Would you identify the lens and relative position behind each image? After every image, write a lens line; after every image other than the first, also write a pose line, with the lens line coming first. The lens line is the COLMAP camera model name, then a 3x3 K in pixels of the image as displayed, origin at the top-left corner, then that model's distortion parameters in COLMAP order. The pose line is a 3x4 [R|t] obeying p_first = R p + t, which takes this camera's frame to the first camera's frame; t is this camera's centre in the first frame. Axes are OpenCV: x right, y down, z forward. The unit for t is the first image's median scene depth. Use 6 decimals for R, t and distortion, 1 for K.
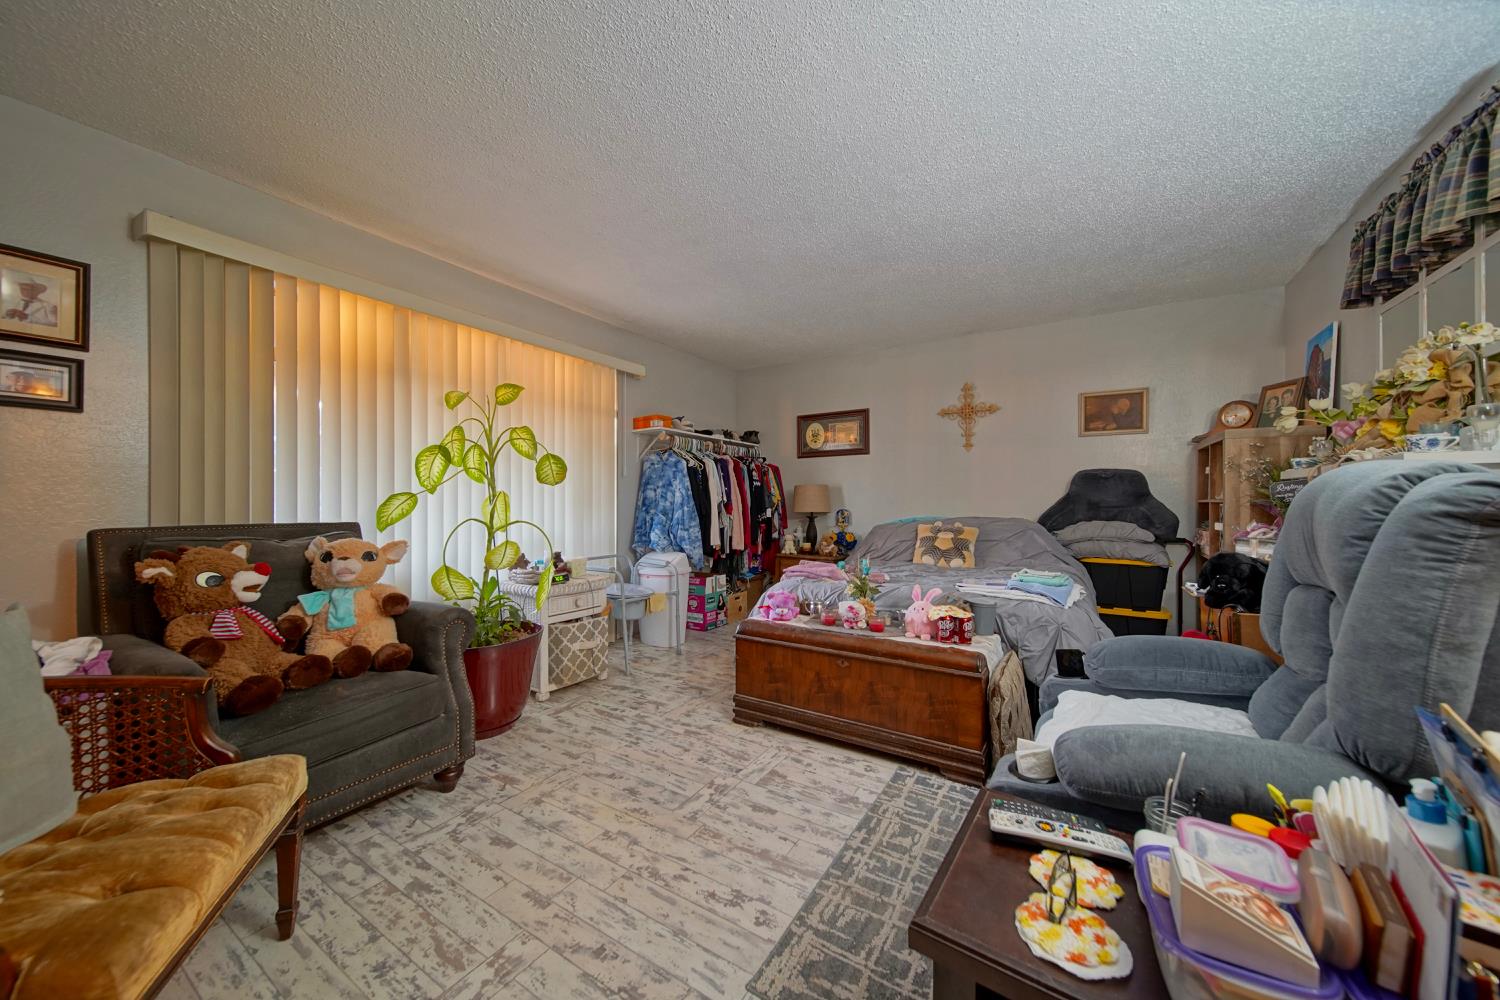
lens RADIAL K [[526.1, 0, 750.0], [0, 526.1, 500.0], [0, 0, 1]] dist [-0.001829, -0.000416]
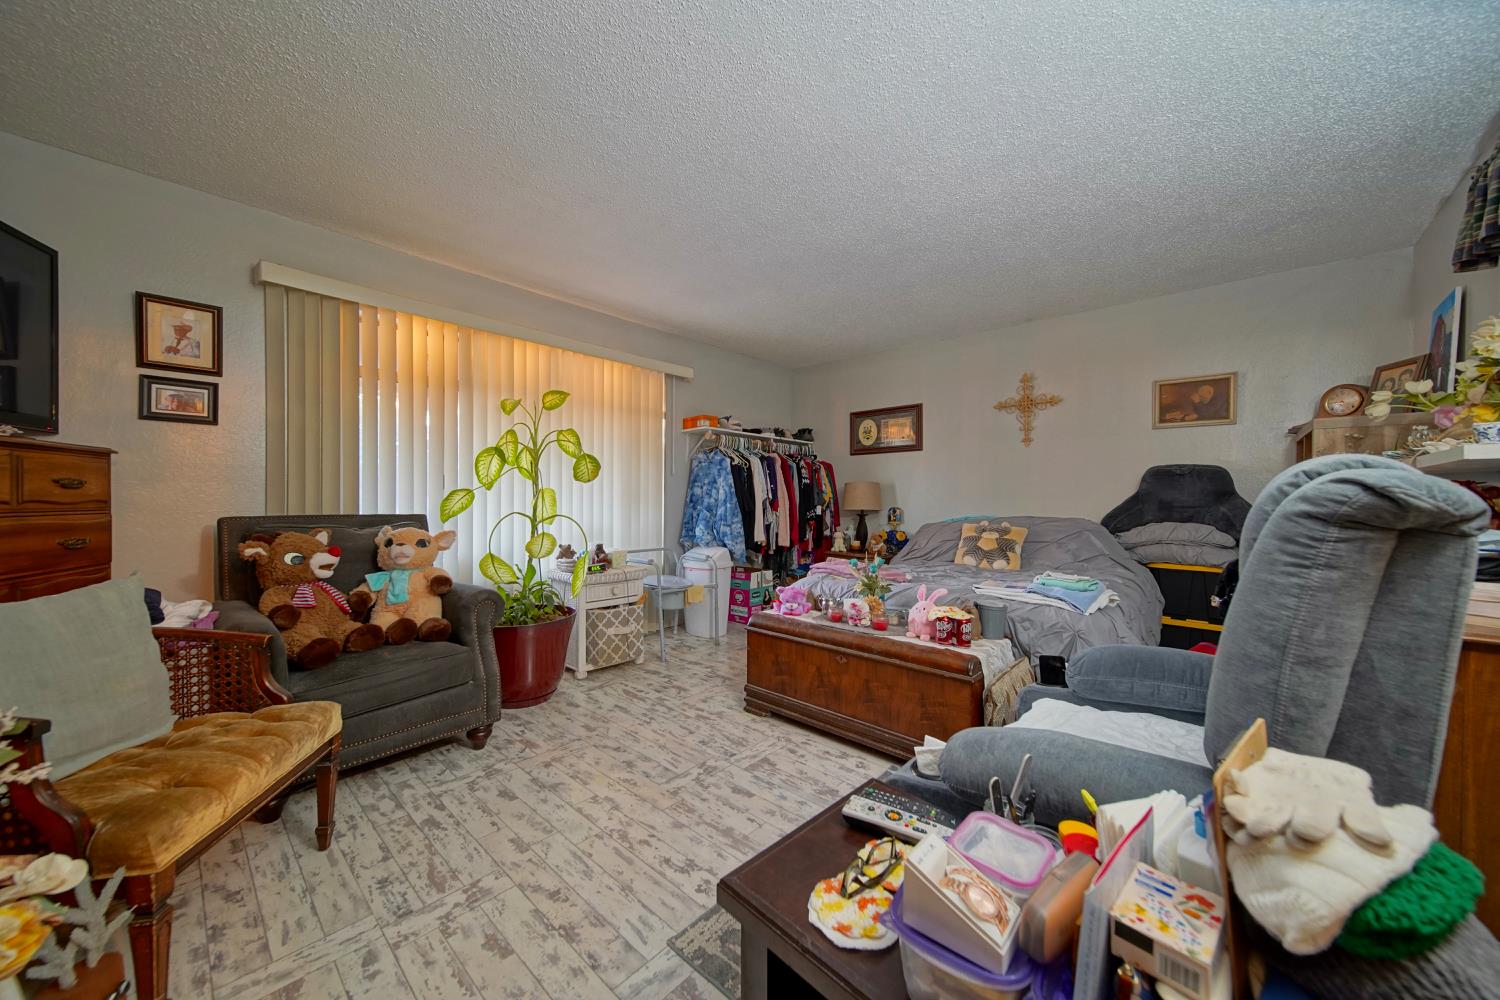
lens RADIAL K [[526.1, 0, 750.0], [0, 526.1, 500.0], [0, 0, 1]] dist [-0.001829, -0.000416]
pose [[0.984679, 0.006209, -0.174267, 0.200554], [-0.005339, 0.999971, 0.005457, 0.000593], [0.174296, -0.004443, 0.984683, -0.024442]]
